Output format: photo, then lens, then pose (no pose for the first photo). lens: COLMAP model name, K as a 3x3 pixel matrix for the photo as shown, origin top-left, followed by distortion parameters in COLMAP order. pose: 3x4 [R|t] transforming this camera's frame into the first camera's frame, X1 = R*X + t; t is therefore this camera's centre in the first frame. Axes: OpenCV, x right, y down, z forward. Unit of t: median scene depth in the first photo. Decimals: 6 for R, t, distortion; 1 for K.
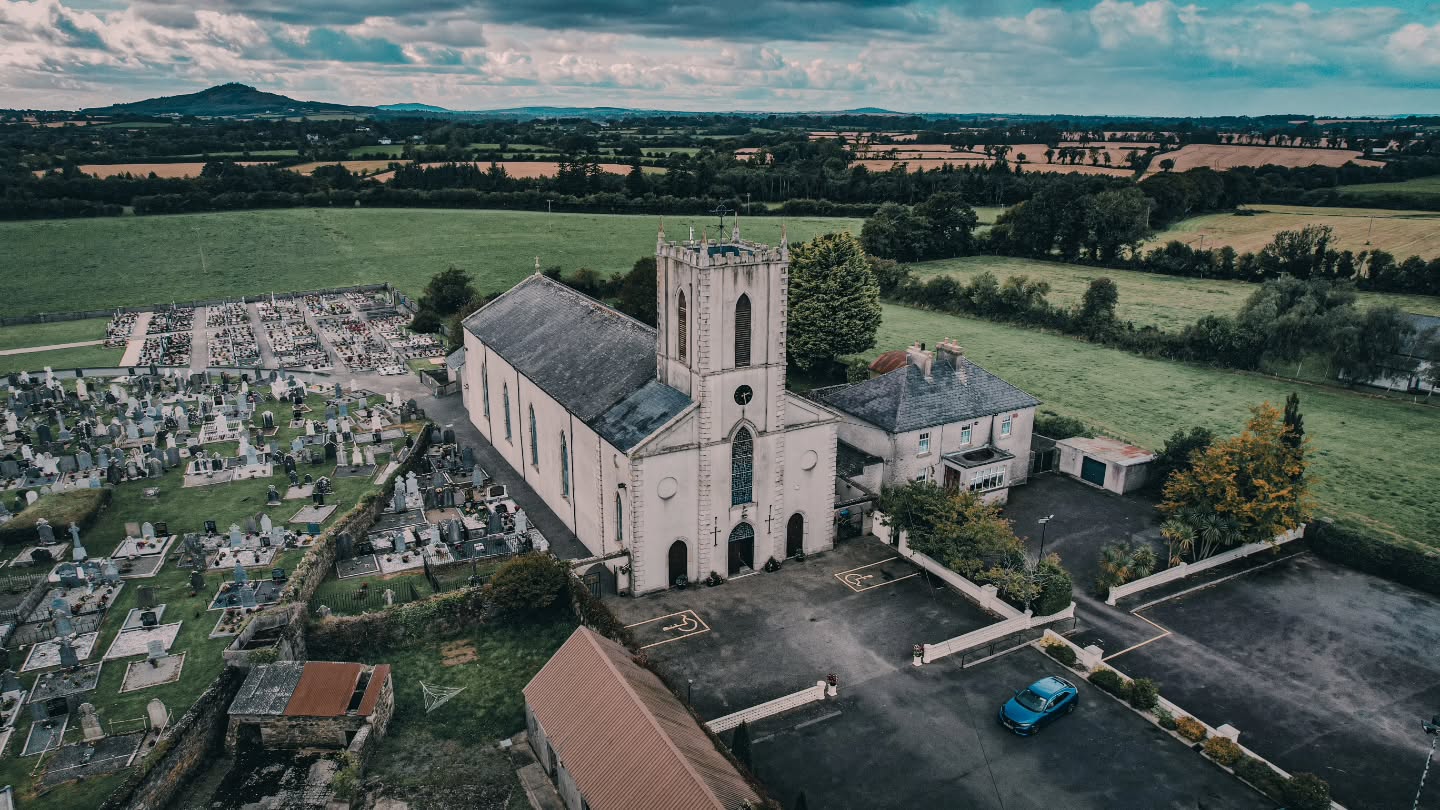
lens RADIAL K [[924.1, 0, 720.0], [0, 924.1, 405.0], [0, 0, 1]] dist [-0.070398, 0.050643]
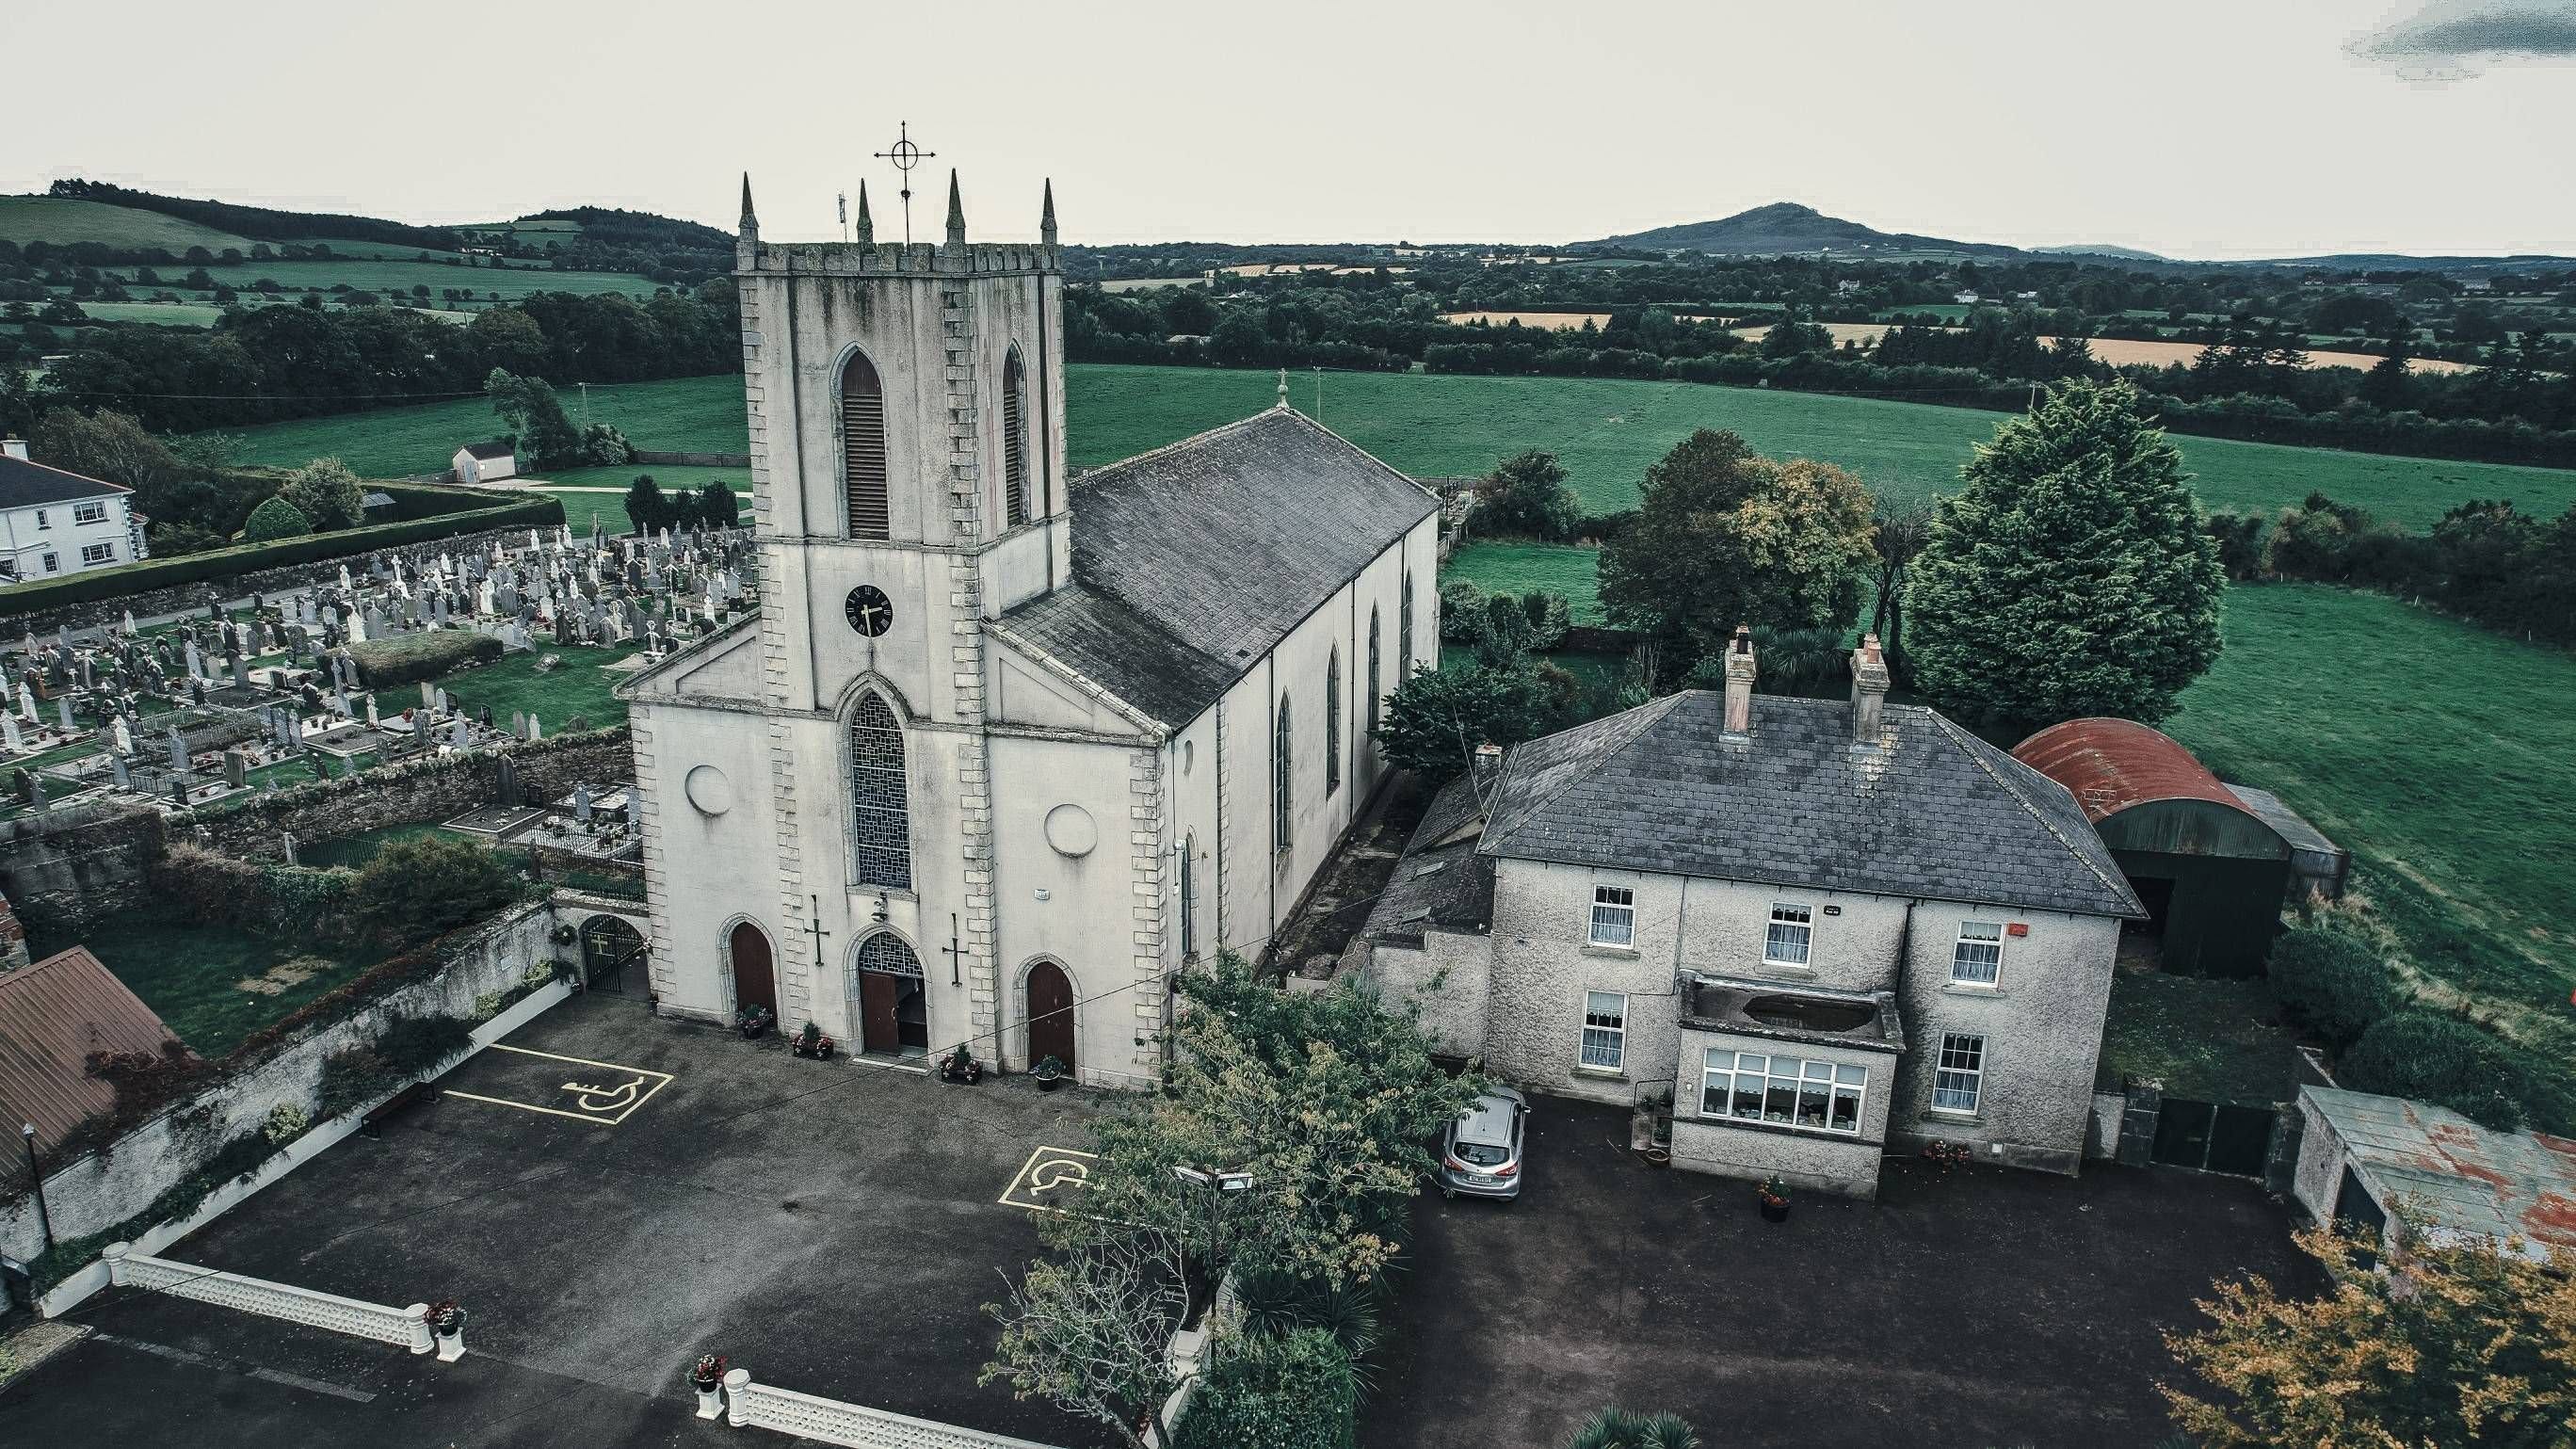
lens RADIAL K [[1653.0, 0, 1288.0], [0, 1653.0, 724.5], [0, 0, 1]] dist [-0.070398, 0.050643]
pose [[0.721930, 0.193065, -0.664487, 0.593447], [-0.214815, 0.975374, 0.050008, -0.034844], [0.657777, 0.106639, 0.745625, 0.548721]]
